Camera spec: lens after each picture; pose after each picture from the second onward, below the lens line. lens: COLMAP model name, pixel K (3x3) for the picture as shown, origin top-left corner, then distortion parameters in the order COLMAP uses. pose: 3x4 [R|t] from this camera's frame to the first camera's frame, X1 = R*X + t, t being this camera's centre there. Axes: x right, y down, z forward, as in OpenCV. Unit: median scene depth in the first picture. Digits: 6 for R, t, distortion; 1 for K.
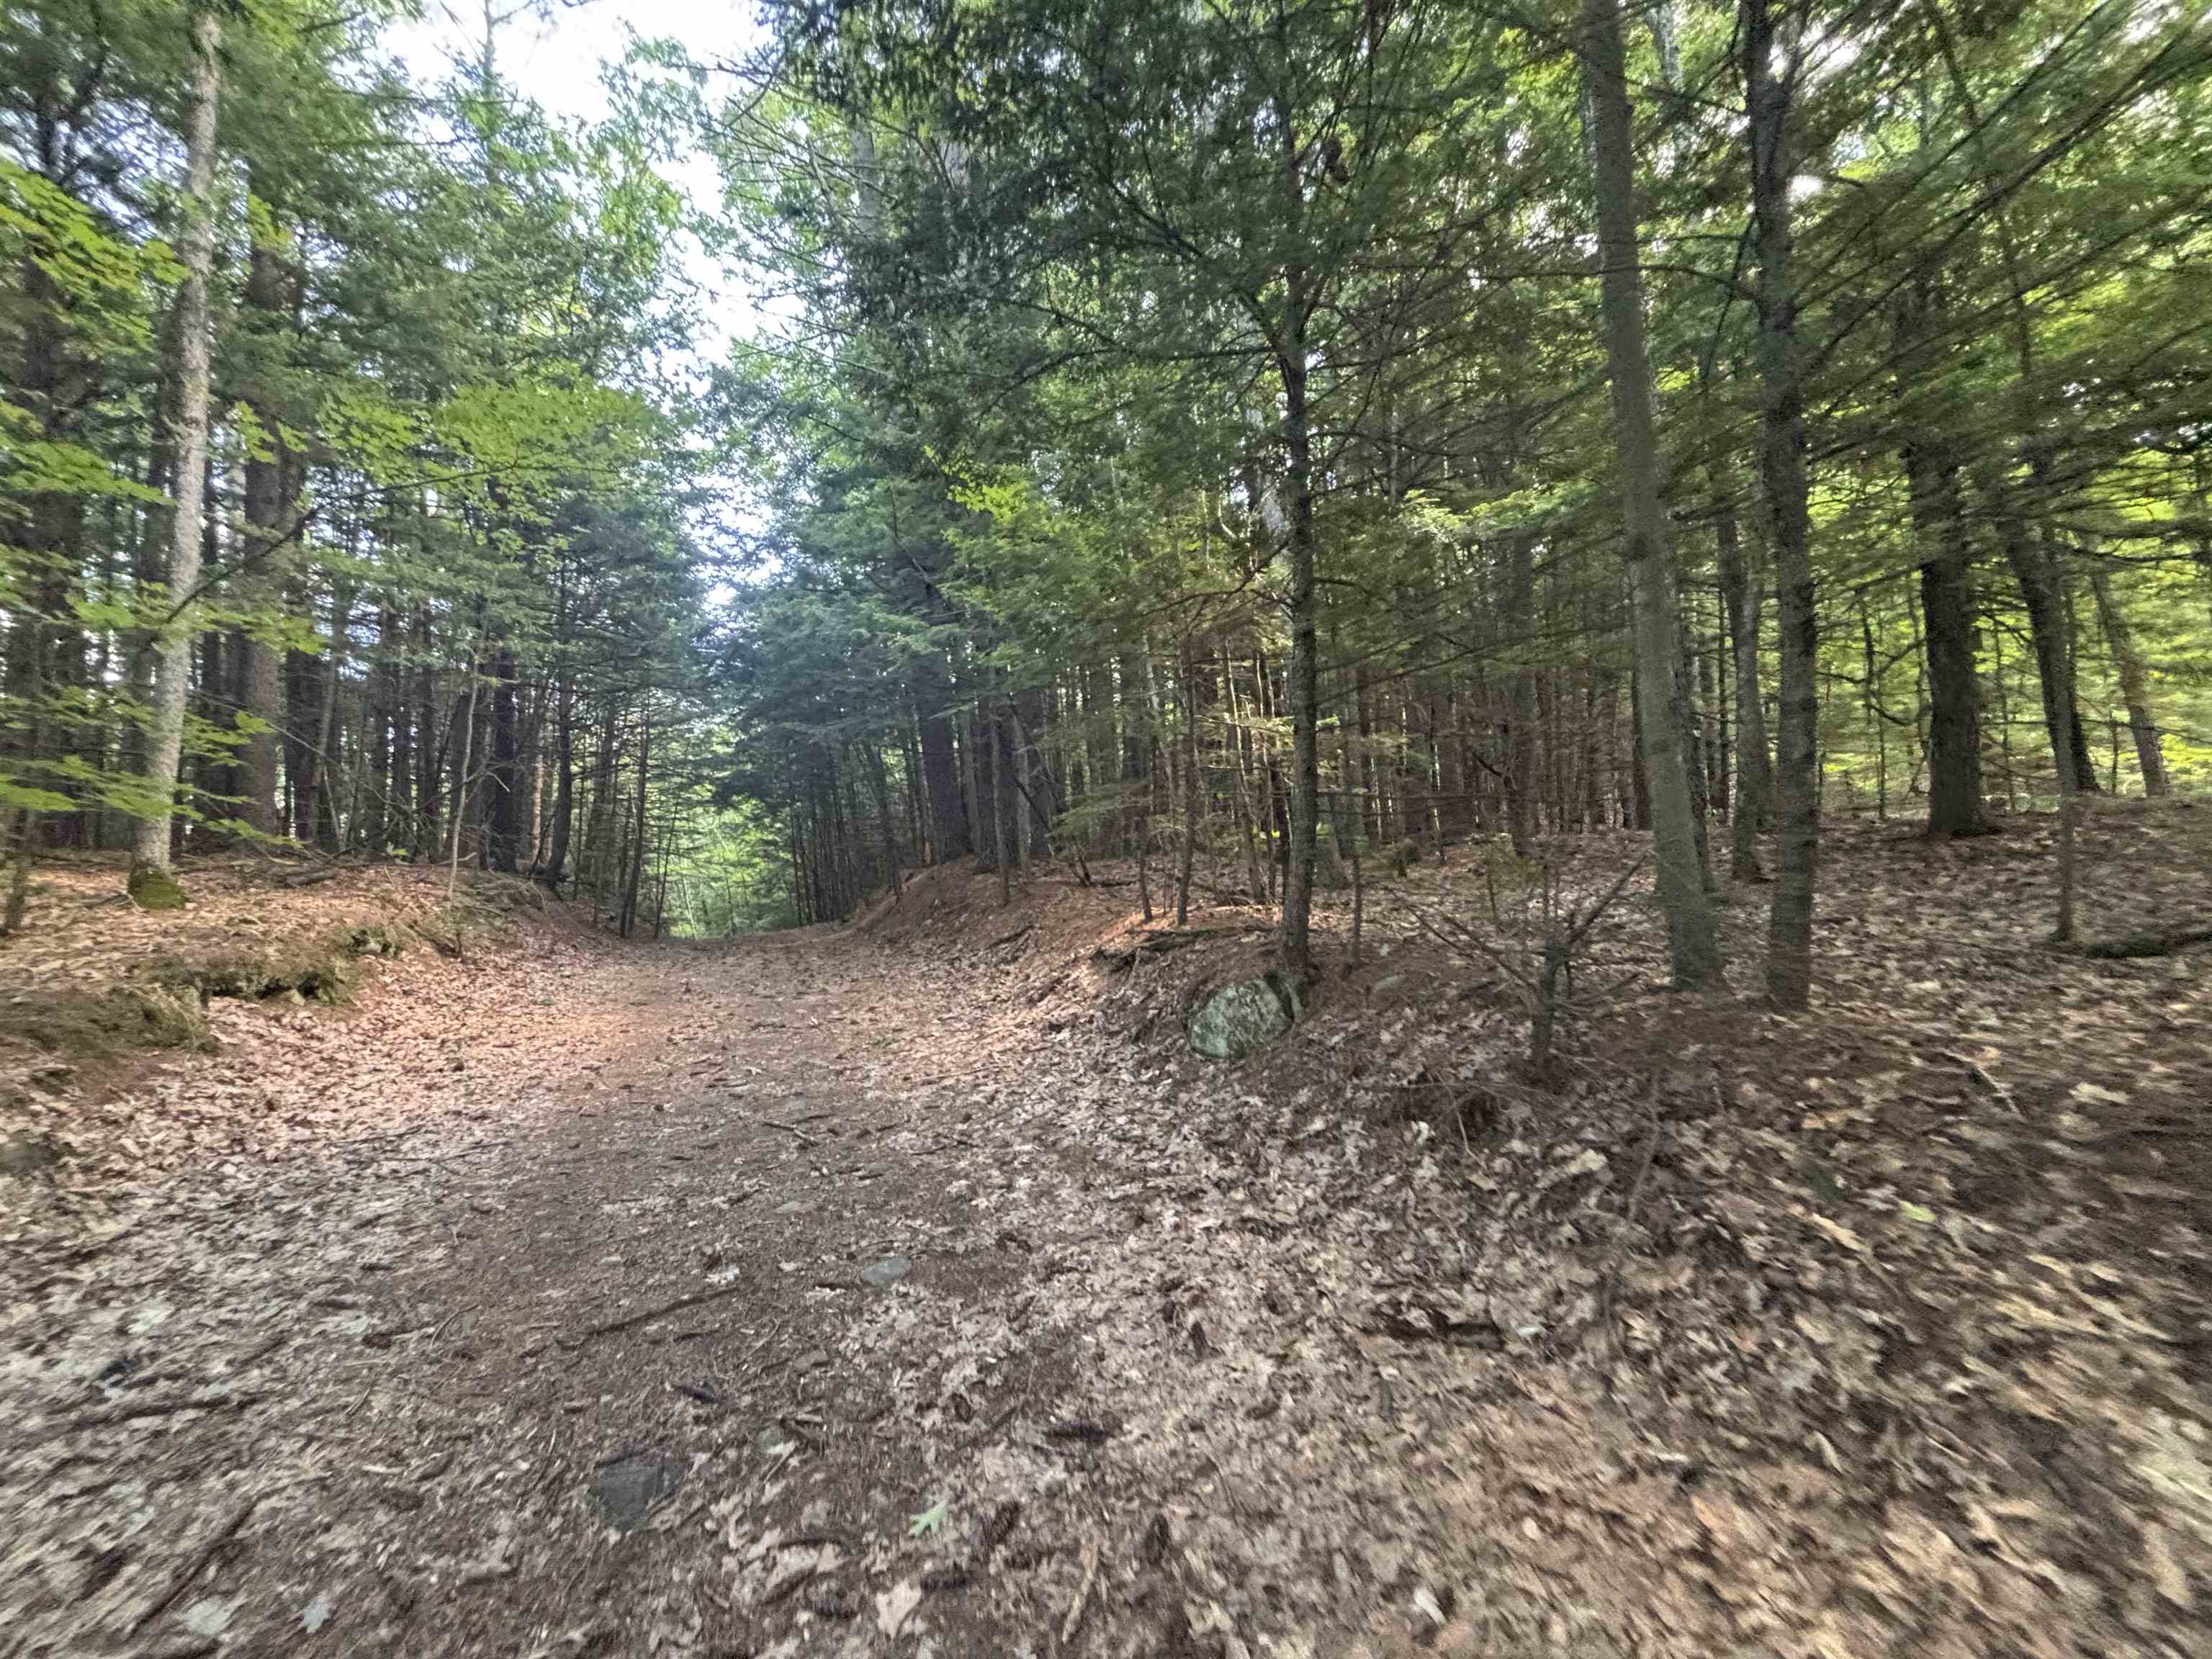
lens RADIAL K [[878.9, 0, 1106.0], [0, 878.9, 829.5], [0, 0, 1]] dist [0.001266, 0.001019]
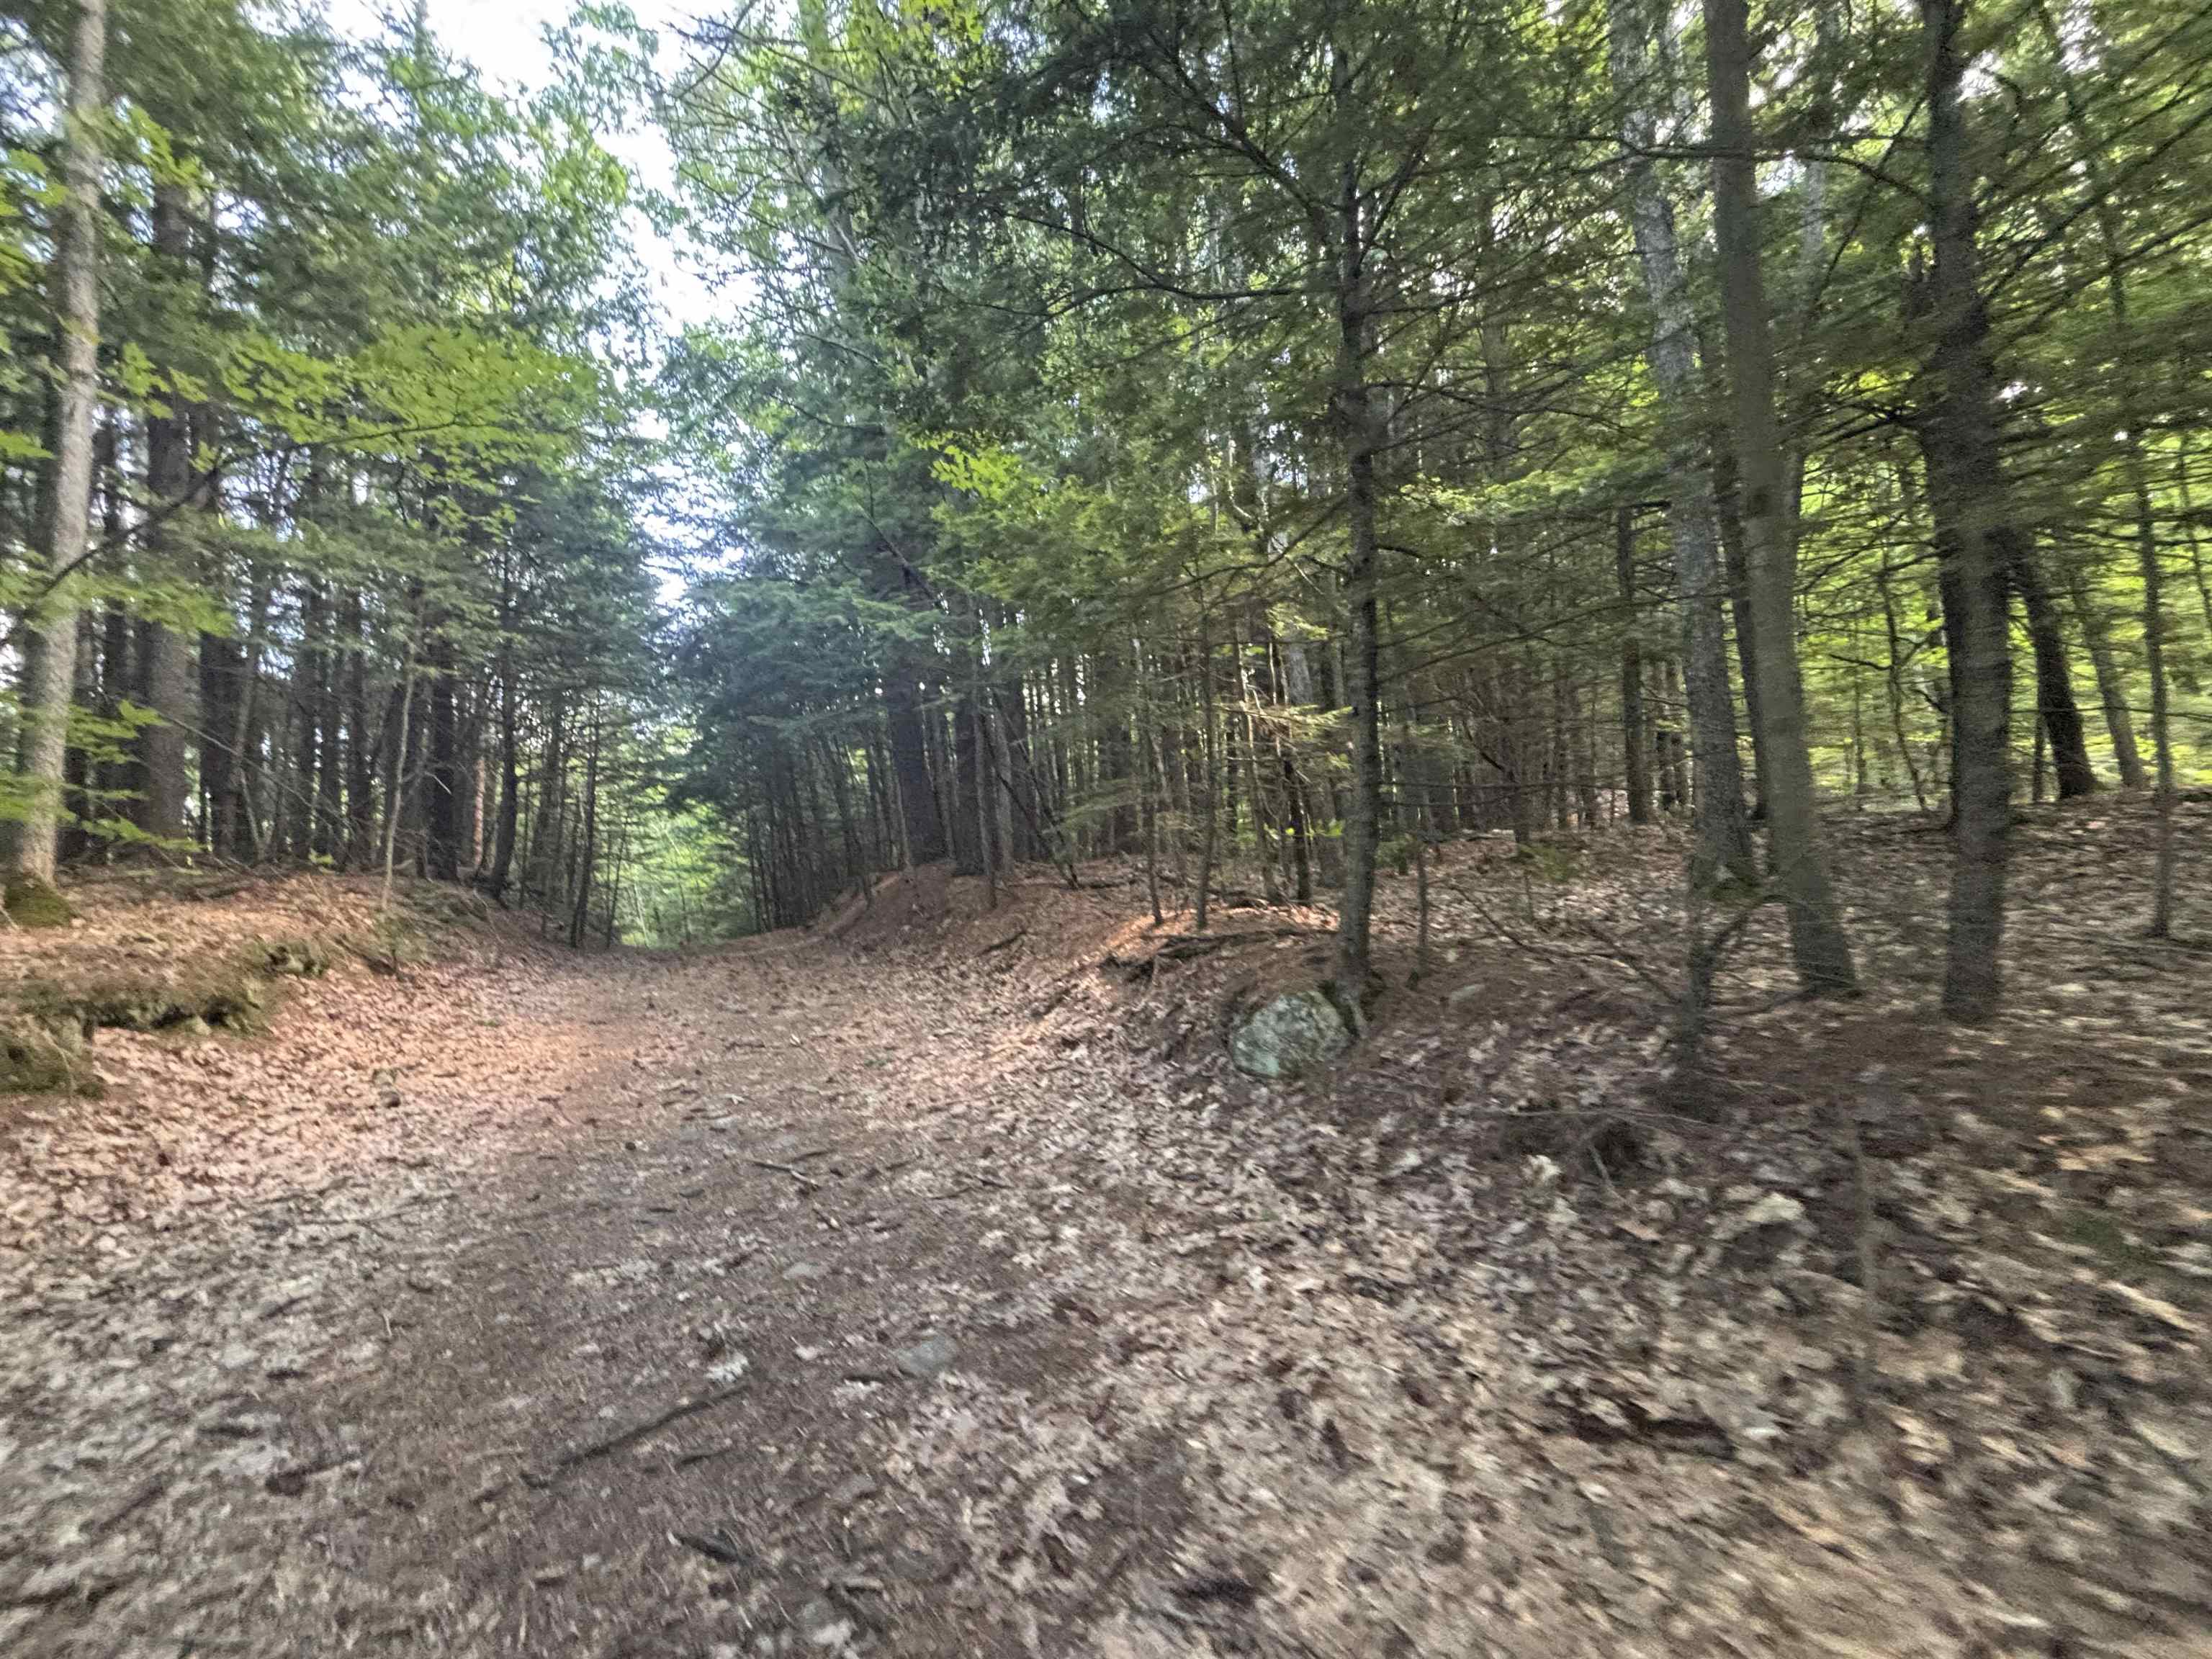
lens RADIAL K [[878.9, 0, 1106.0], [0, 878.9, 829.5], [0, 0, 1]] dist [0.001266, 0.001019]
pose [[0.998894, -0.008326, 0.046282, -0.082958], [0.008420, 0.999963, -0.001832, 0.006116], [-0.046265, 0.002220, 0.998927, 0.115471]]
